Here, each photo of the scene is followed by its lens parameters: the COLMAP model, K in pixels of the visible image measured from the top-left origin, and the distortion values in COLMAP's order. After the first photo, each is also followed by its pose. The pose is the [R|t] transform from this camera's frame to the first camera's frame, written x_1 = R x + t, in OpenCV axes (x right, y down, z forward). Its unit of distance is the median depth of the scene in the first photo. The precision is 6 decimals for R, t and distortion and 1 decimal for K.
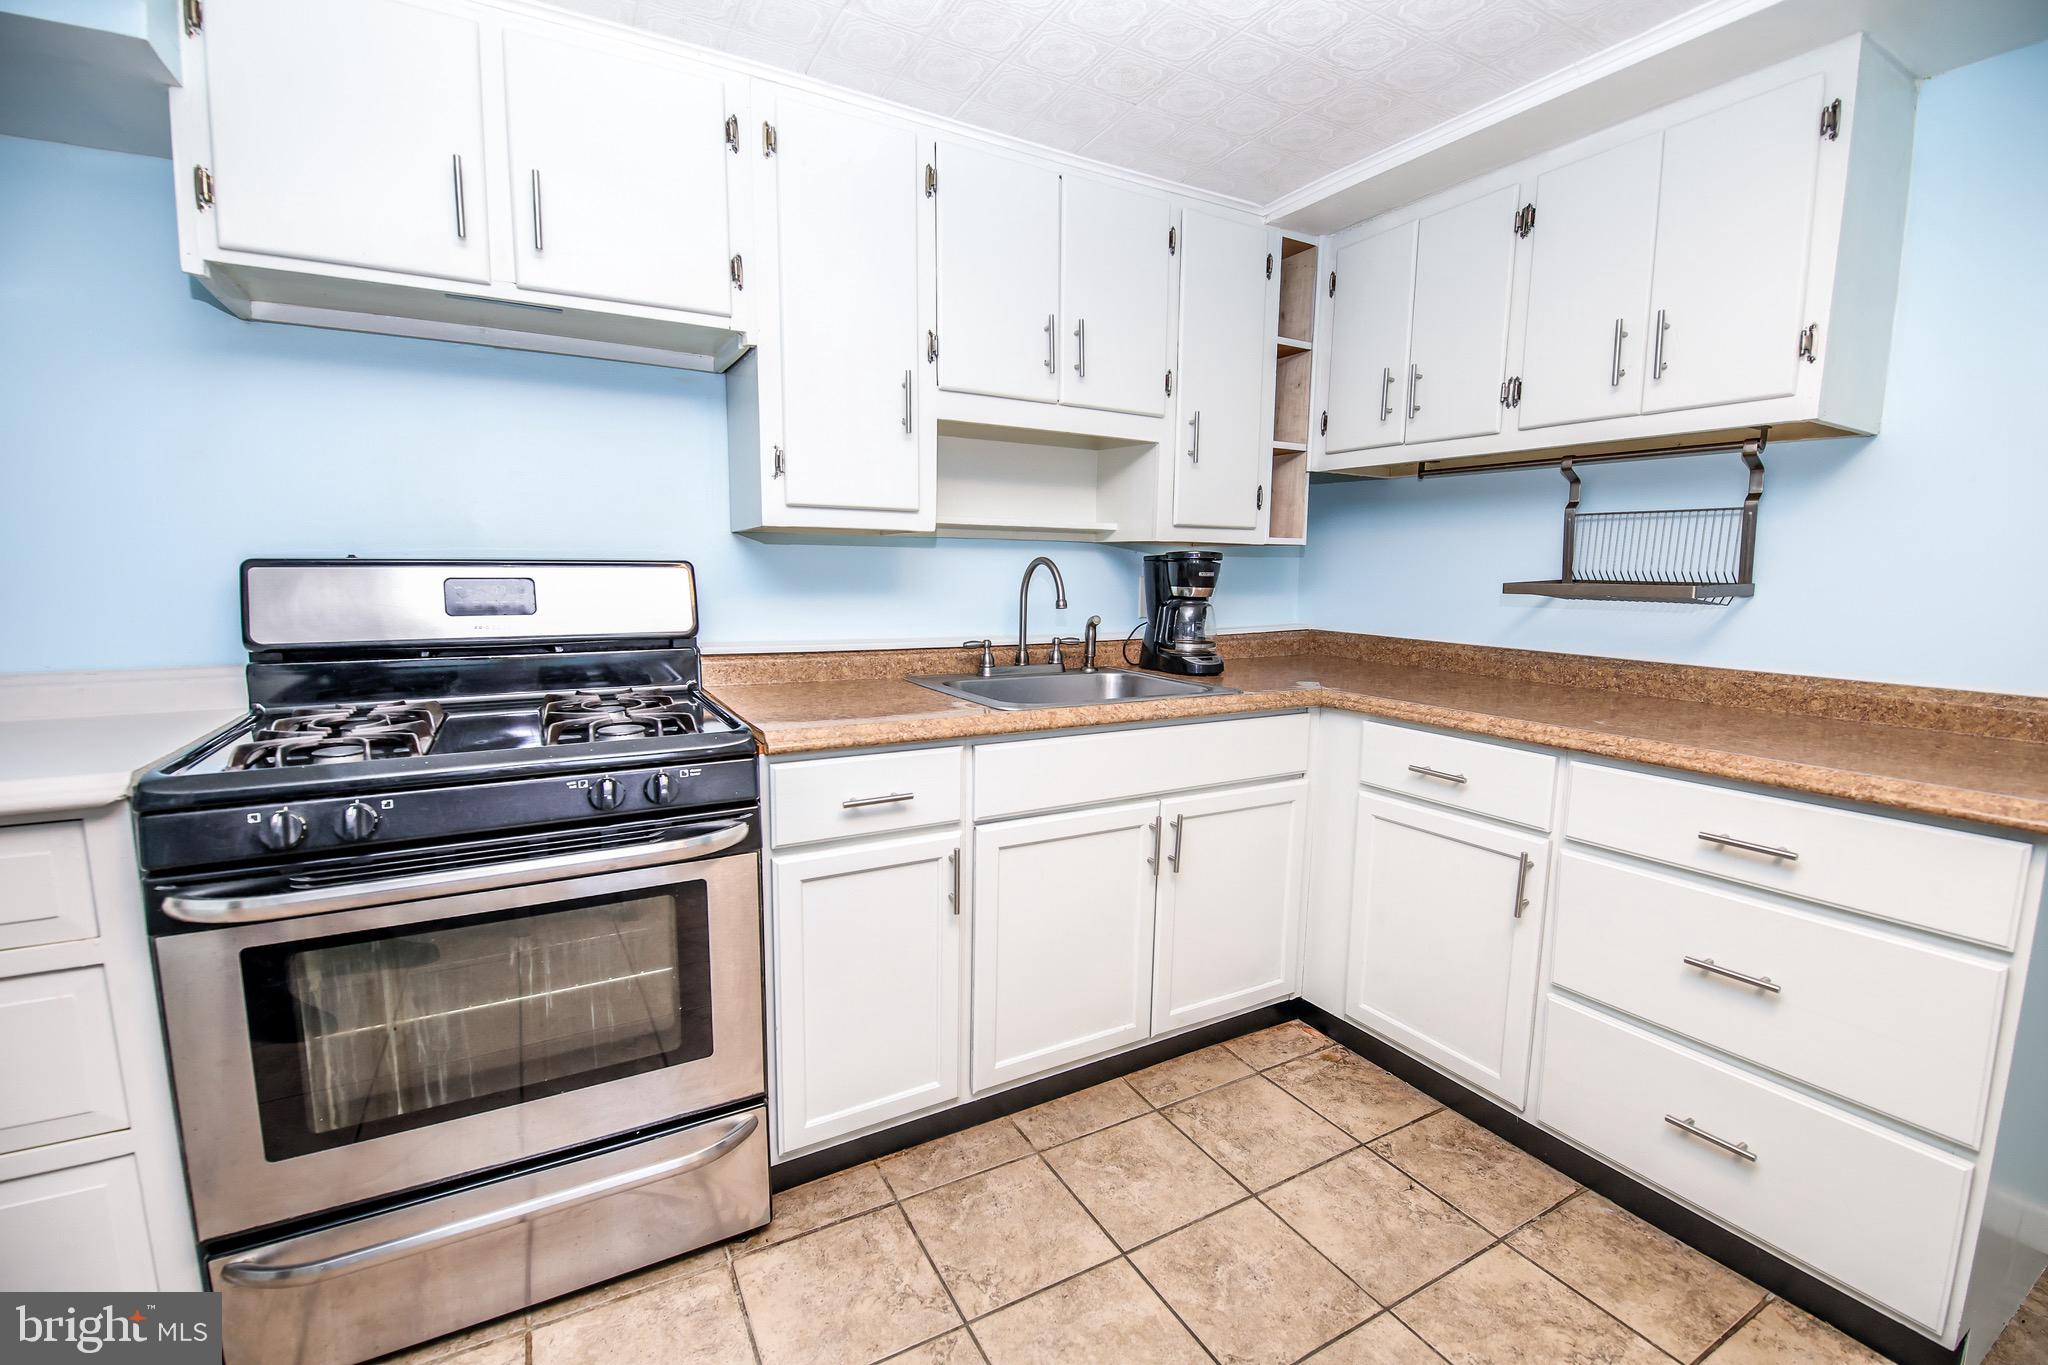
lens RADIAL K [[884.9, 0, 1033.3], [0, 884.9, 683.9], [0, 0, 1]] dist [-0.000154, -0.011170]
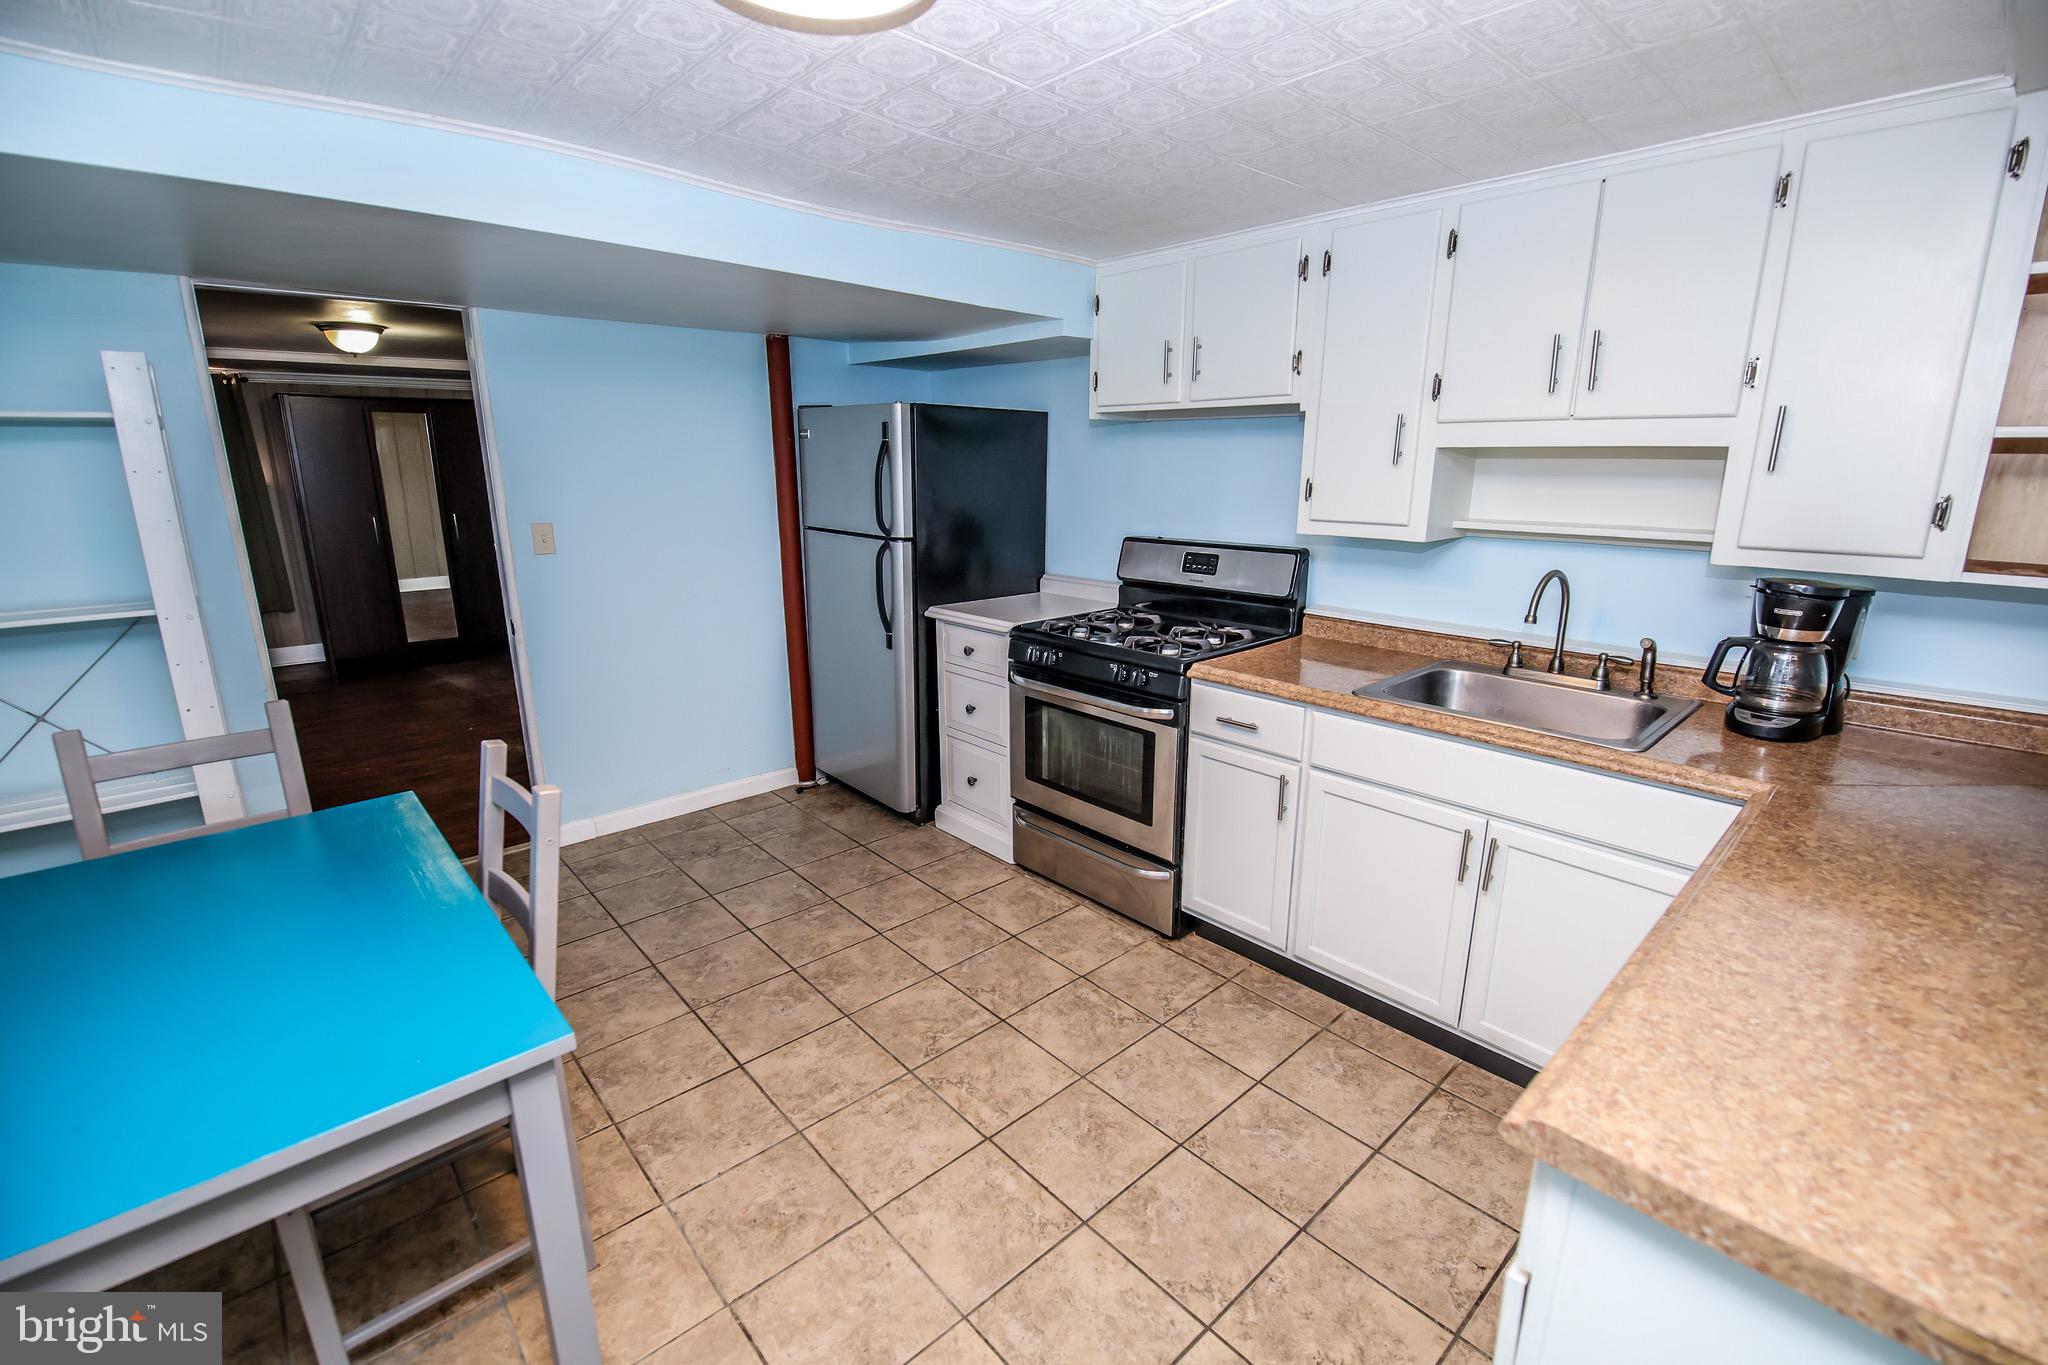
lens RADIAL K [[884.9, 0, 1033.3], [0, 884.9, 683.9], [0, 0, 1]] dist [-0.000154, -0.011170]
pose [[0.219031, 0.229295, -0.948393, 0.989483], [-0.121663, 0.970827, 0.206622, -0.174698], [0.968103, 0.070128, 0.240538, 0.222278]]
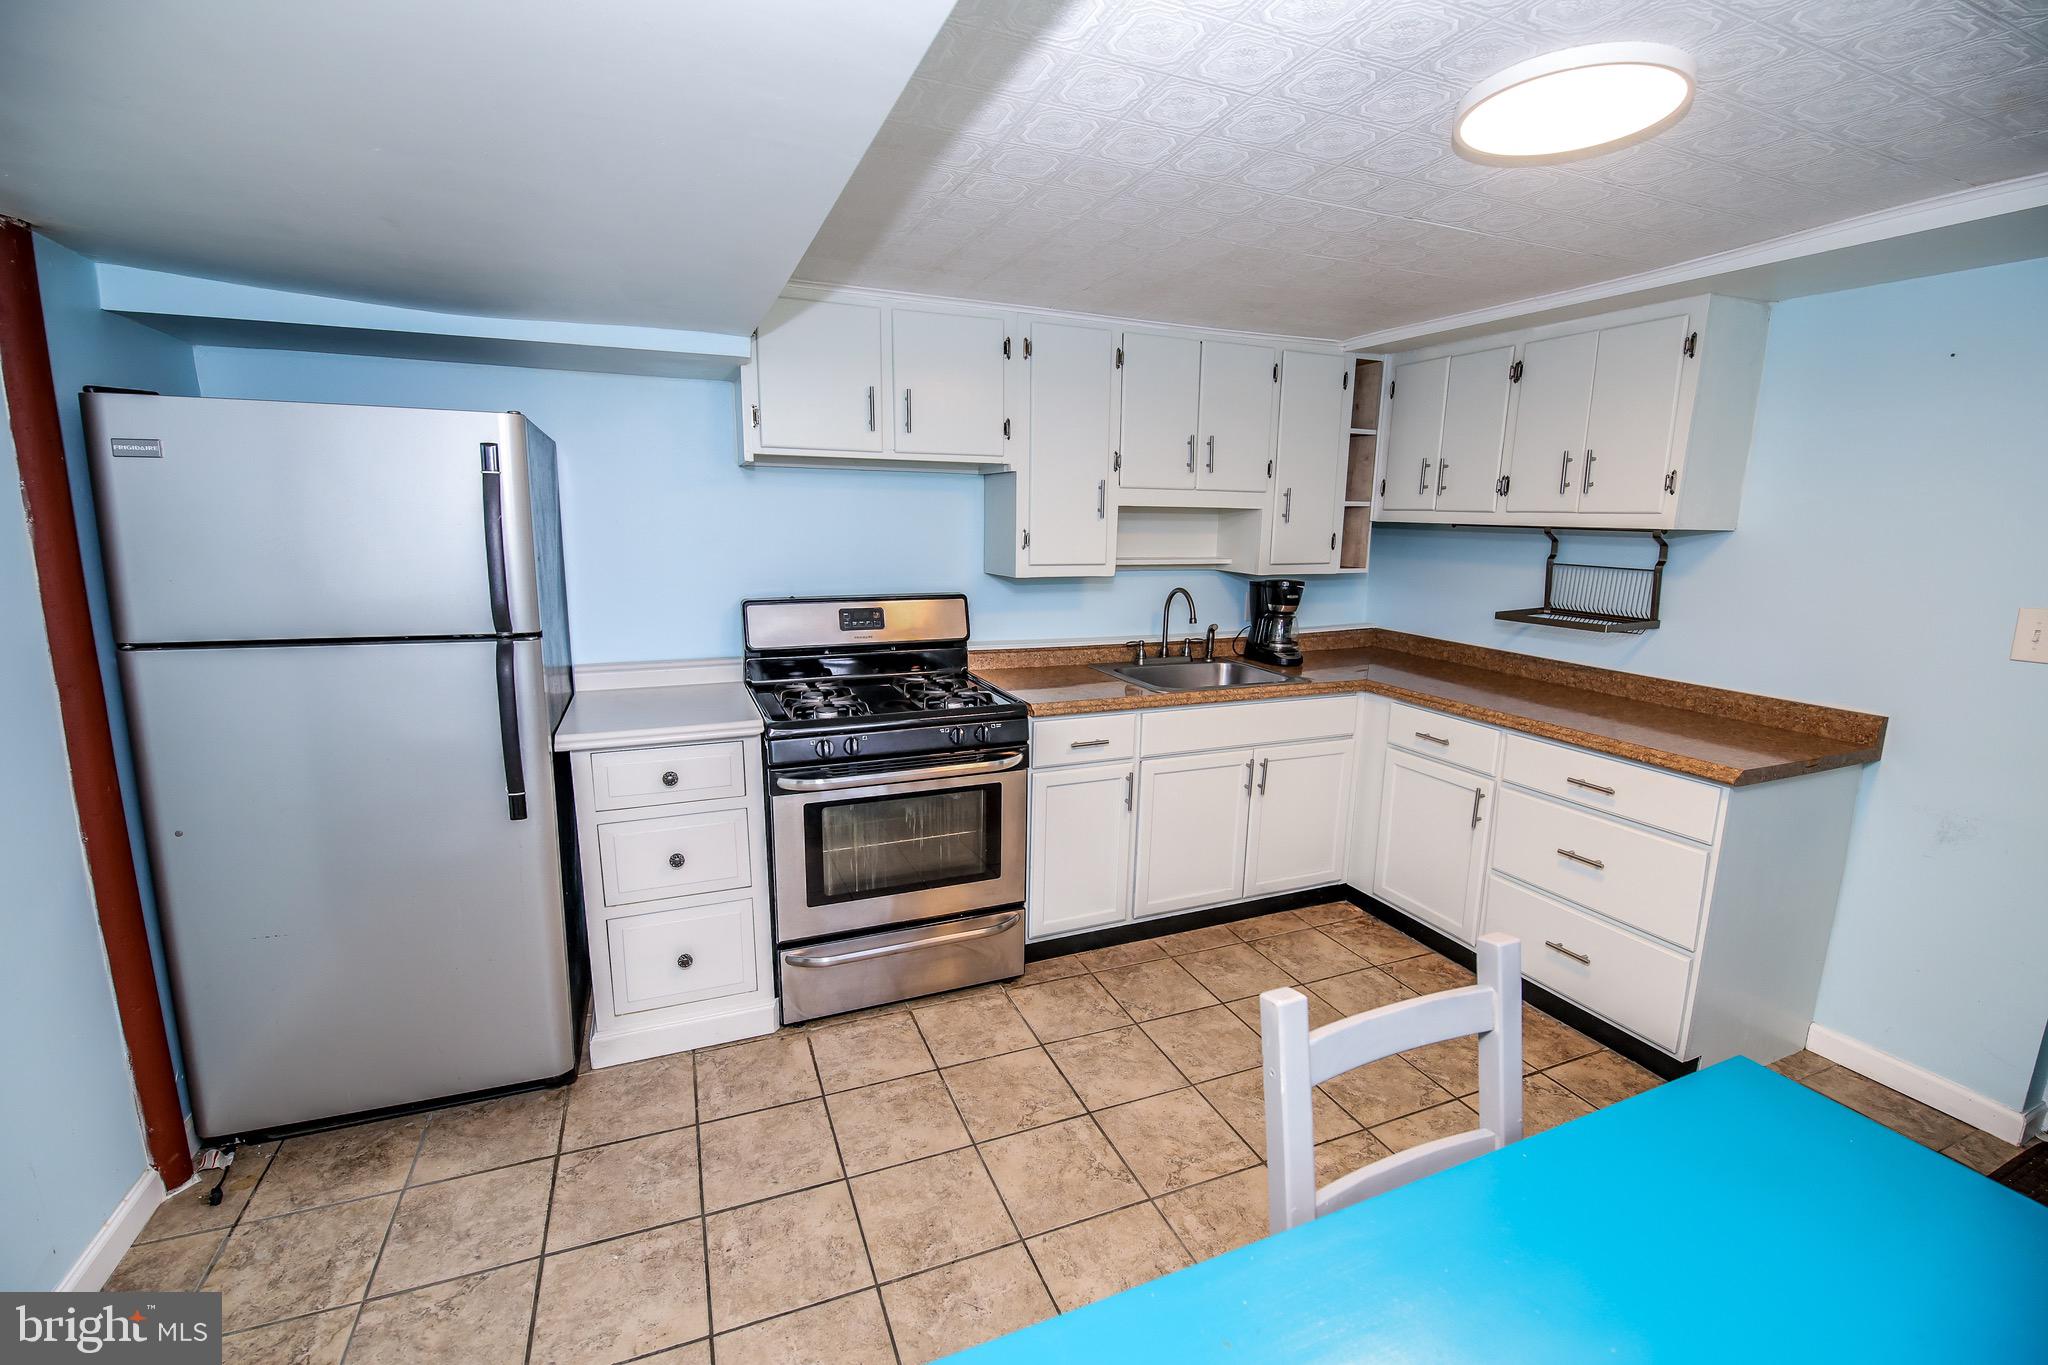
lens RADIAL K [[884.9, 0, 1033.3], [0, 884.9, 683.9], [0, 0, 1]] dist [-0.000154, -0.011170]
pose [[0.993068, 0.025229, -0.114805, -0.071246], [-0.018319, 0.997978, 0.060857, -0.075947], [0.116108, -0.058332, 0.991522, -0.622641]]
